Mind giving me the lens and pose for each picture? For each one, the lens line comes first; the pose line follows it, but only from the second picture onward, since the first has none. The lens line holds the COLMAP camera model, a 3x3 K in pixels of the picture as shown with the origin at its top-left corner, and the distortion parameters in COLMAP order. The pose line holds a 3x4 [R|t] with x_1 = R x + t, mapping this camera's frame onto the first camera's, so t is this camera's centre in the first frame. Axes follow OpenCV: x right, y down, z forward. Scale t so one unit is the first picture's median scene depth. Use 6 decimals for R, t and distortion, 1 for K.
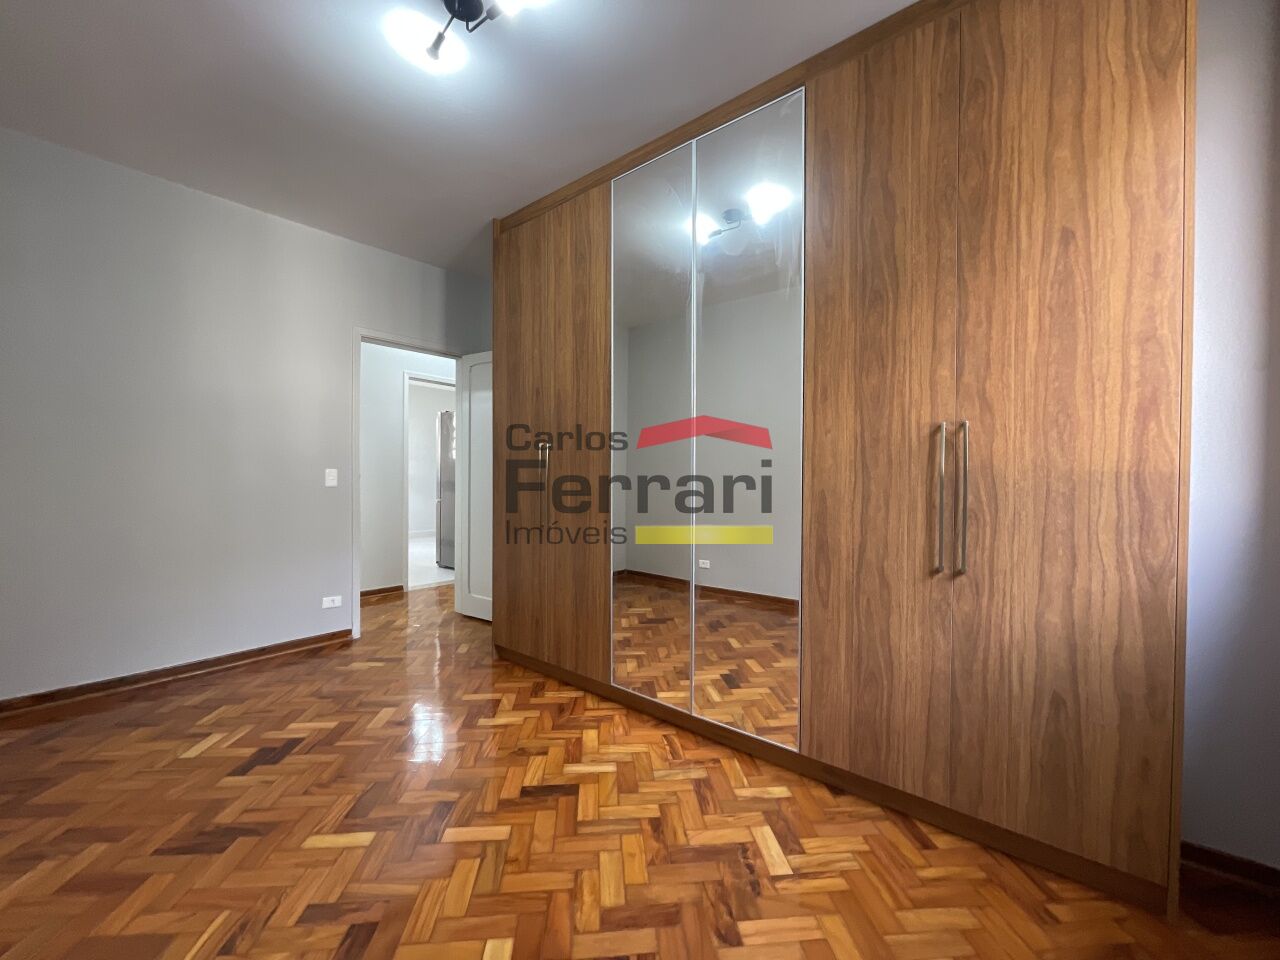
lens RADIAL K [[510.5, 0, 640.0], [0, 510.5, 480.0], [0, 0, 1]] dist [-0.012427, -0.000361]
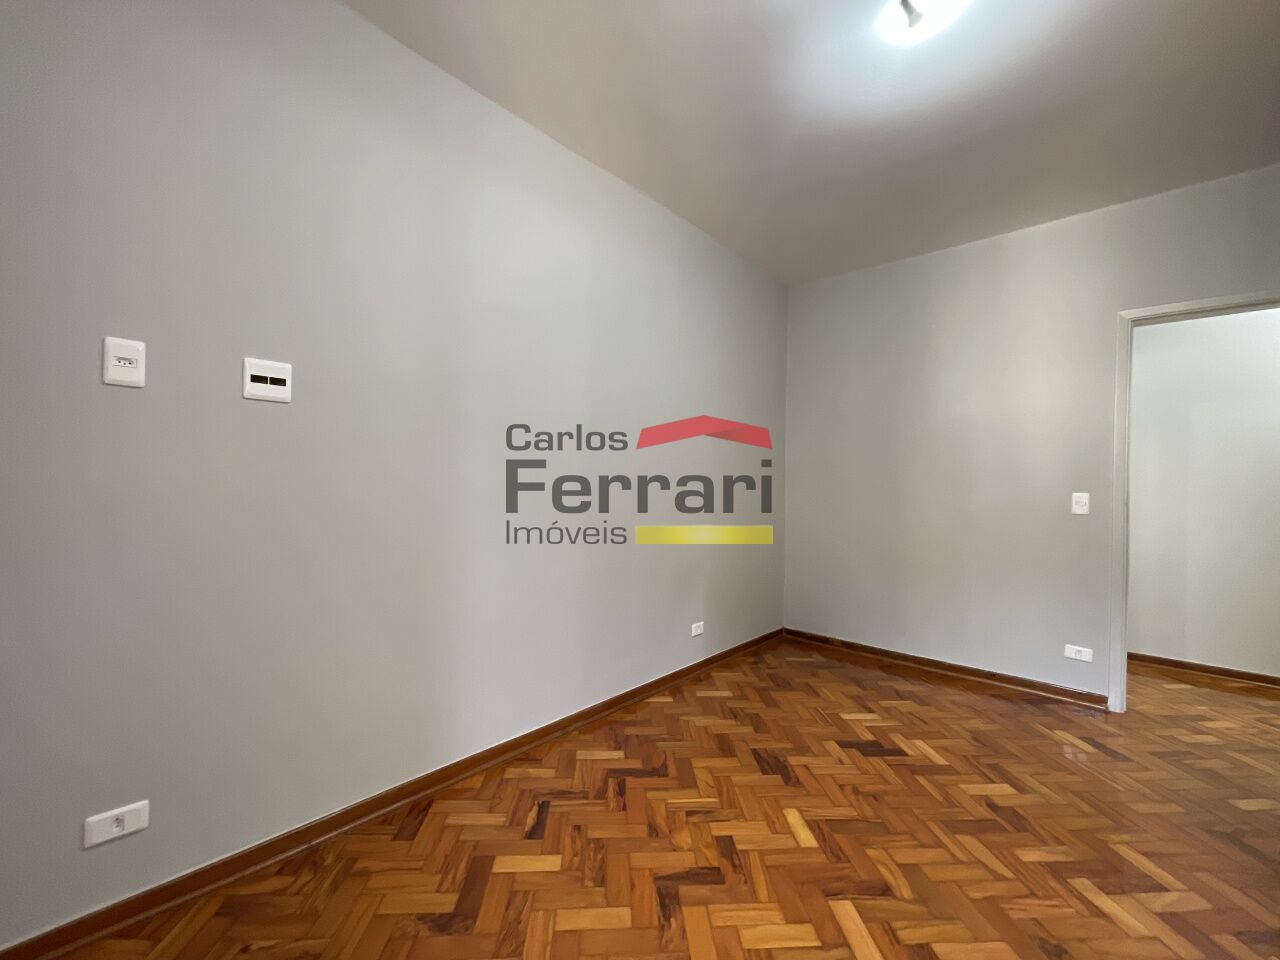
lens RADIAL K [[510.5, 0, 640.0], [0, 510.5, 480.0], [0, 0, 1]] dist [-0.012427, -0.000361]
pose [[-0.034698, -0.014888, -0.999287, 0.383929], [-0.028237, 0.999504, -0.013911, -0.016608], [0.998999, 0.027735, -0.035101, 0.473904]]
